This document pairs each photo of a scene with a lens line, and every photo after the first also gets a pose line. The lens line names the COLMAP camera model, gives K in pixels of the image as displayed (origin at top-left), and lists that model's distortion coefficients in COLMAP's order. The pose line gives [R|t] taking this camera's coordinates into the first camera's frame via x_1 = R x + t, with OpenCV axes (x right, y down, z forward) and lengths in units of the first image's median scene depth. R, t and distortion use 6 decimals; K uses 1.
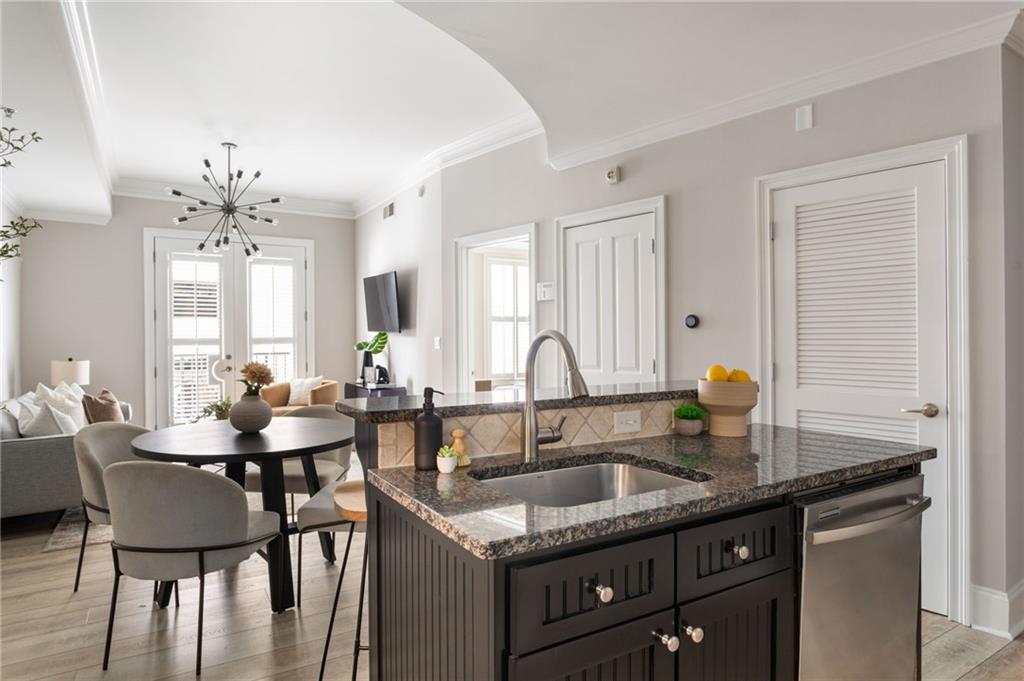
lens RADIAL K [[587.6, 0, 512.0], [0, 587.6, 340.5], [0, 0, 1]] dist [-0.003522, -0.000239]
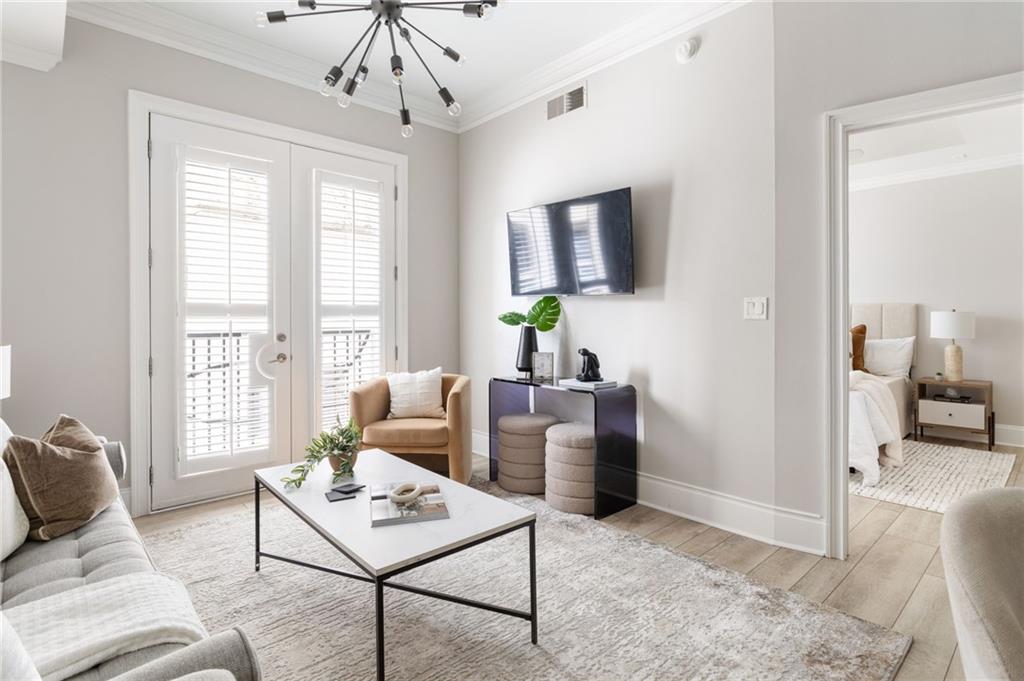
lens RADIAL K [[512.1, 0, 513.9], [0, 512.1, 320.2], [0, 0, 1]] dist [-0.000738, 0.000229]
pose [[0.982100, 0.001111, 0.188355, -0.352934], [0.000534, 0.999962, -0.008681, 0.015521], [-0.188357, 0.008627, 0.982063, 0.458753]]
